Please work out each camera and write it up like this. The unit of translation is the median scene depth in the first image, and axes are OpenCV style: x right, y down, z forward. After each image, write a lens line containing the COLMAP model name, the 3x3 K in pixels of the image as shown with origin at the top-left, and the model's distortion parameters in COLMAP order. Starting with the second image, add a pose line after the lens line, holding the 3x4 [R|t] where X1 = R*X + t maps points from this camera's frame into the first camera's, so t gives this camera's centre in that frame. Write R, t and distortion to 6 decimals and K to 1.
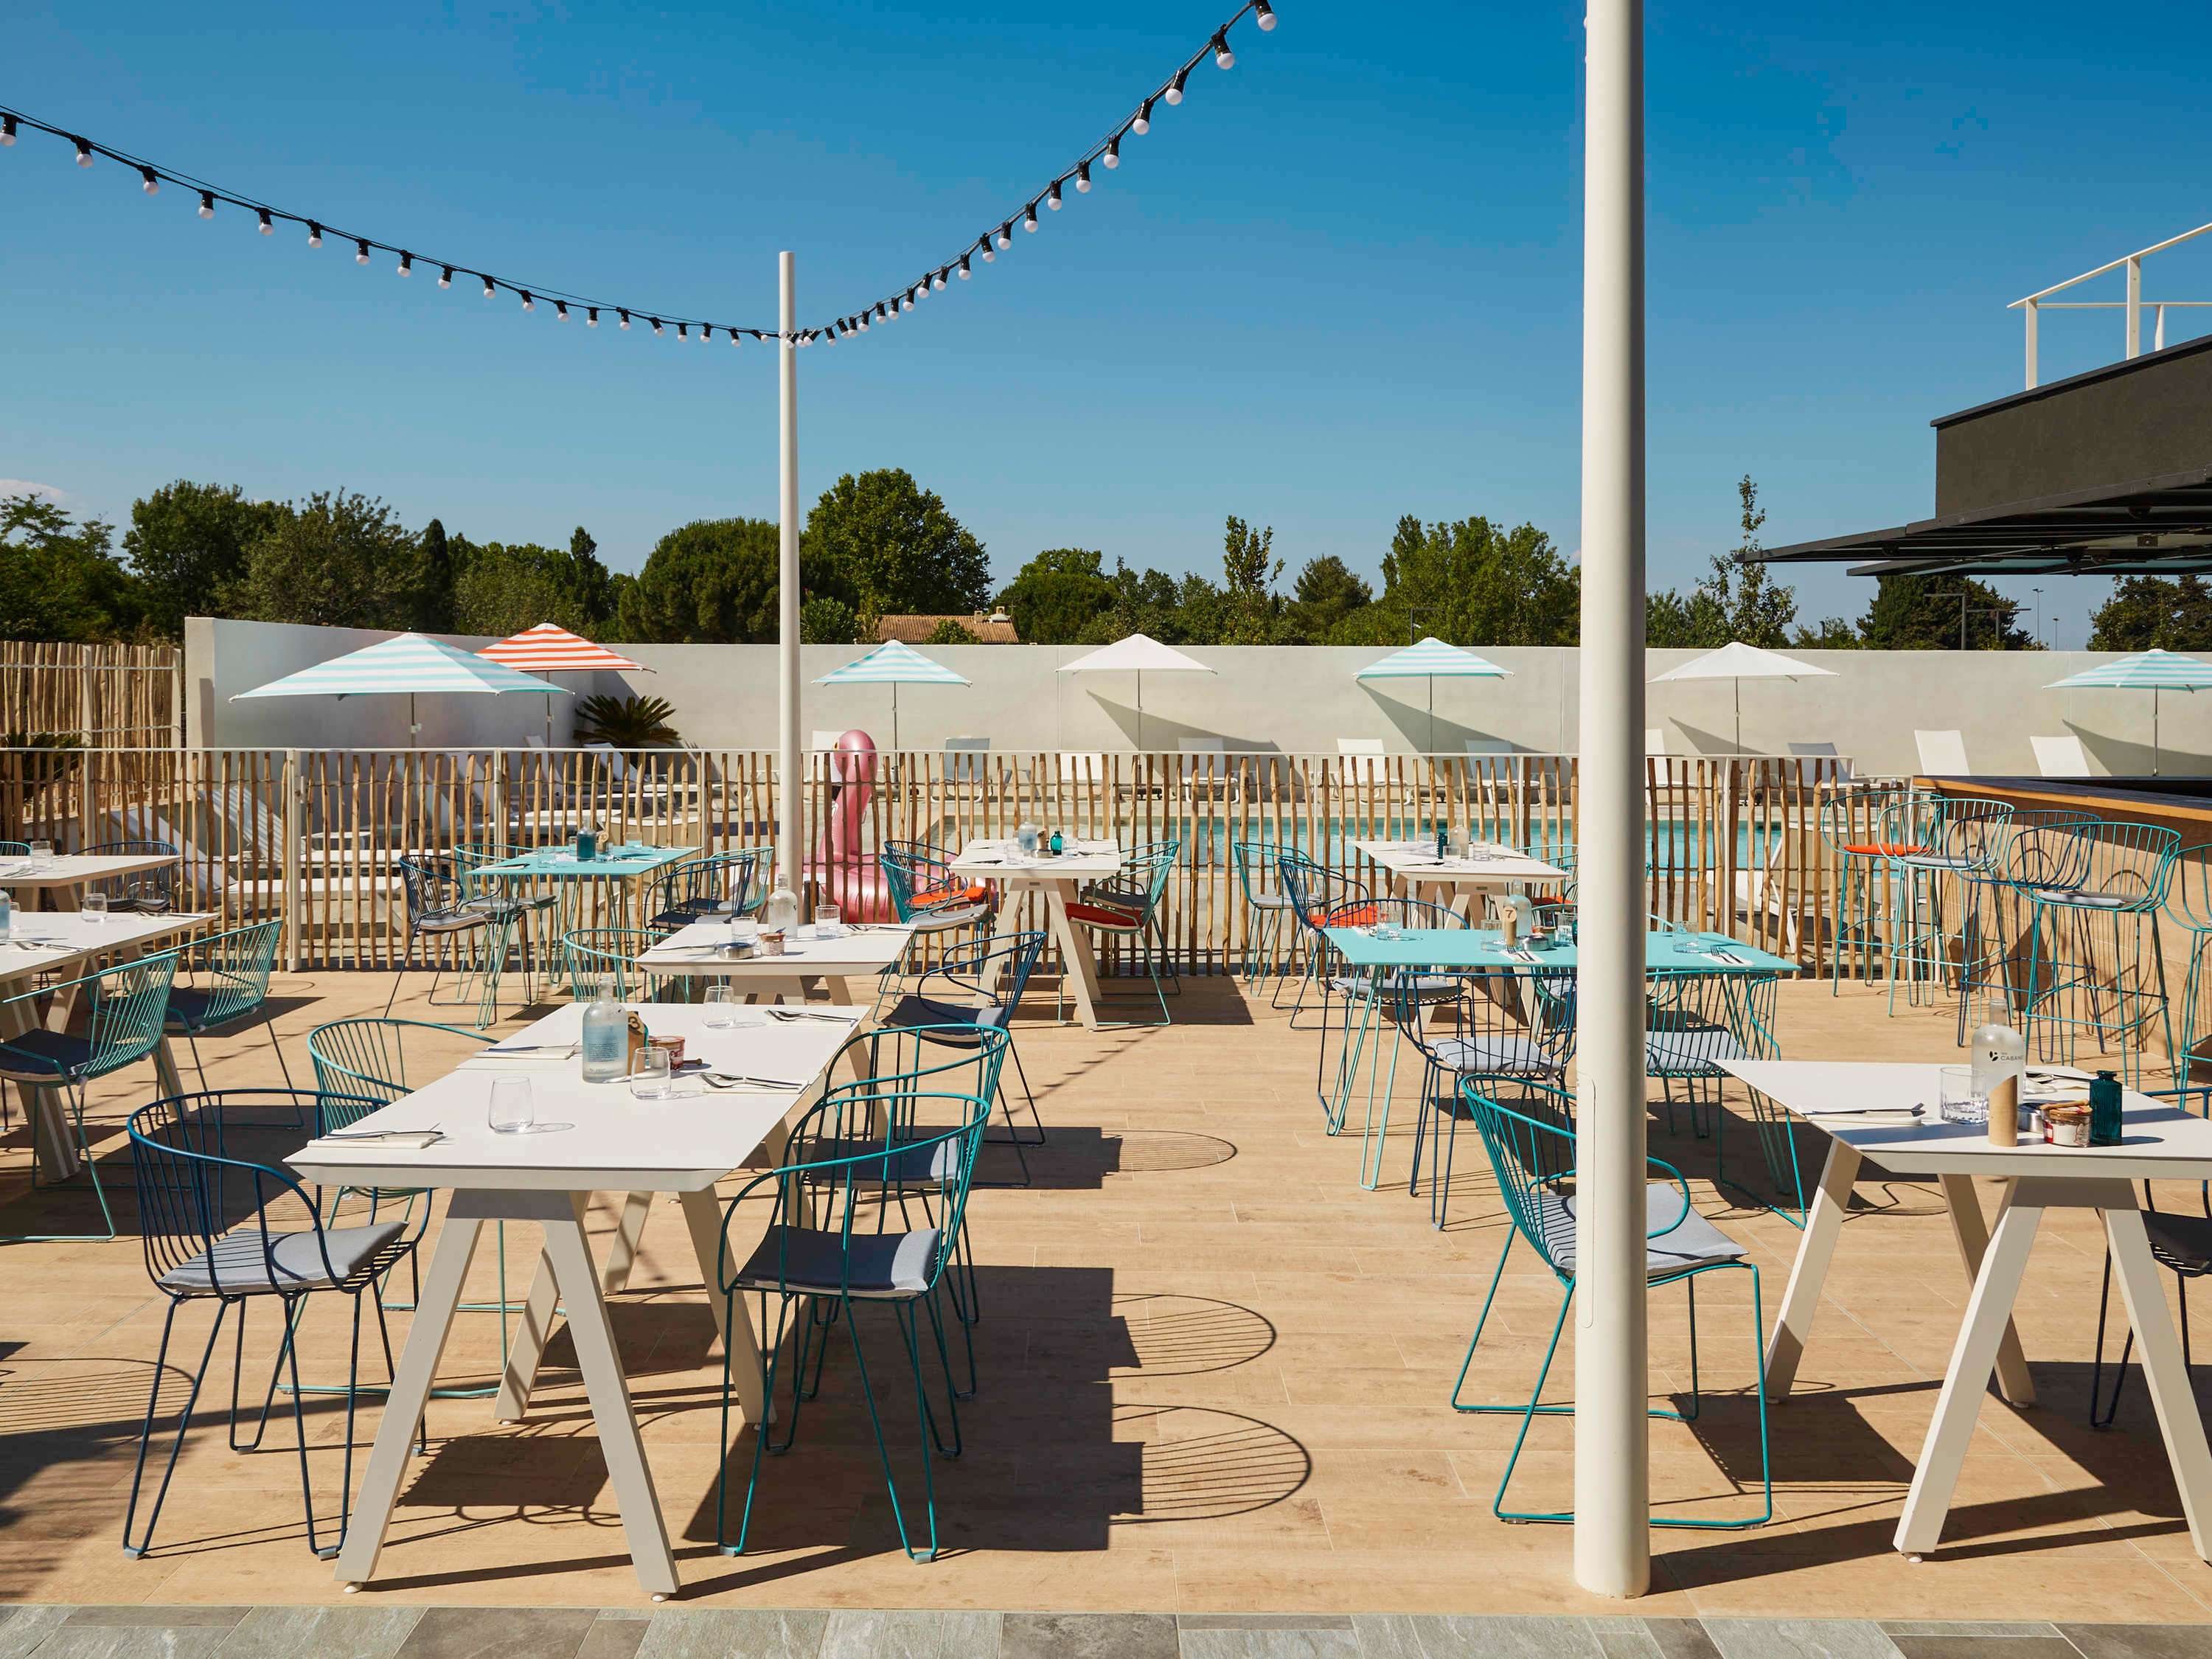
lens RADIAL K [[1678.4, 0, 1108.8], [0, 1678.4, 821.7], [0, 0, 1]] dist [-0.008201, 0.000028]
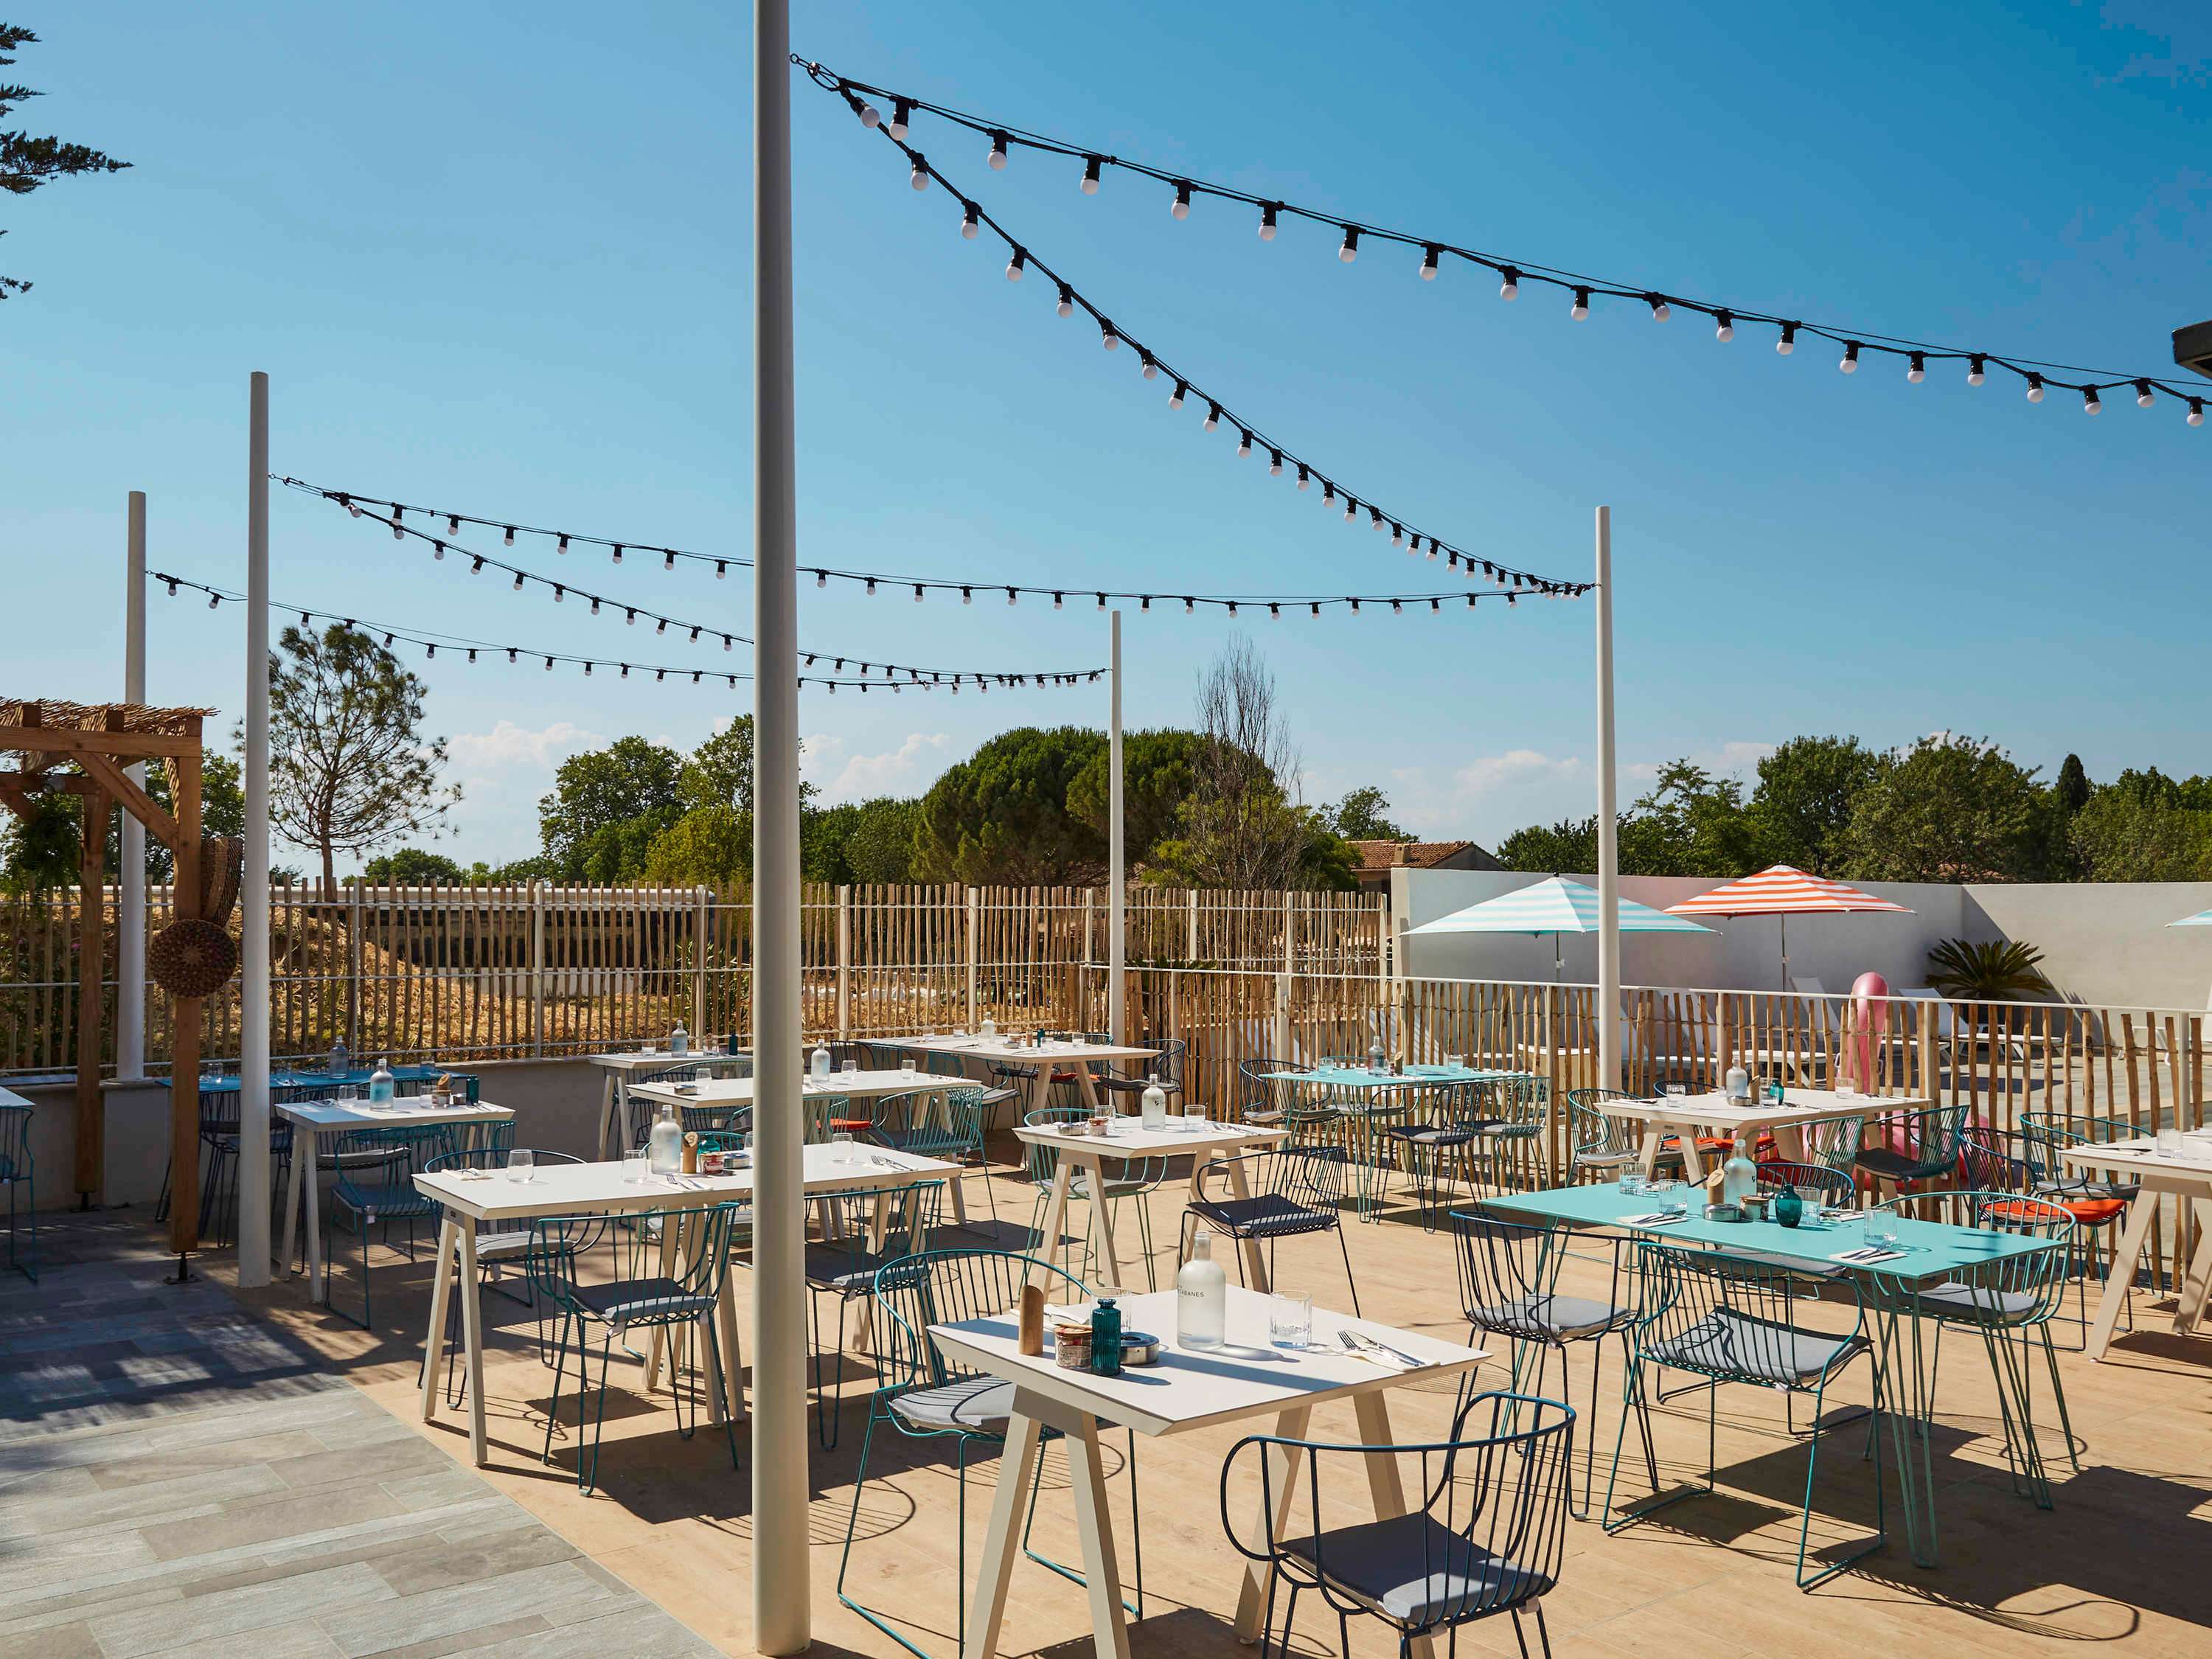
lens RADIAL K [[1766.0, 0, 1106.1], [0, 1766.0, 841.0], [0, 0, 1]] dist [0.013343, 0.007593]
pose [[0.631904, -0.034325, -0.774286, 0.233874], [-0.070331, 0.992358, -0.101390, 0.001143], [0.771849, 0.118525, 0.624660, 0.055843]]
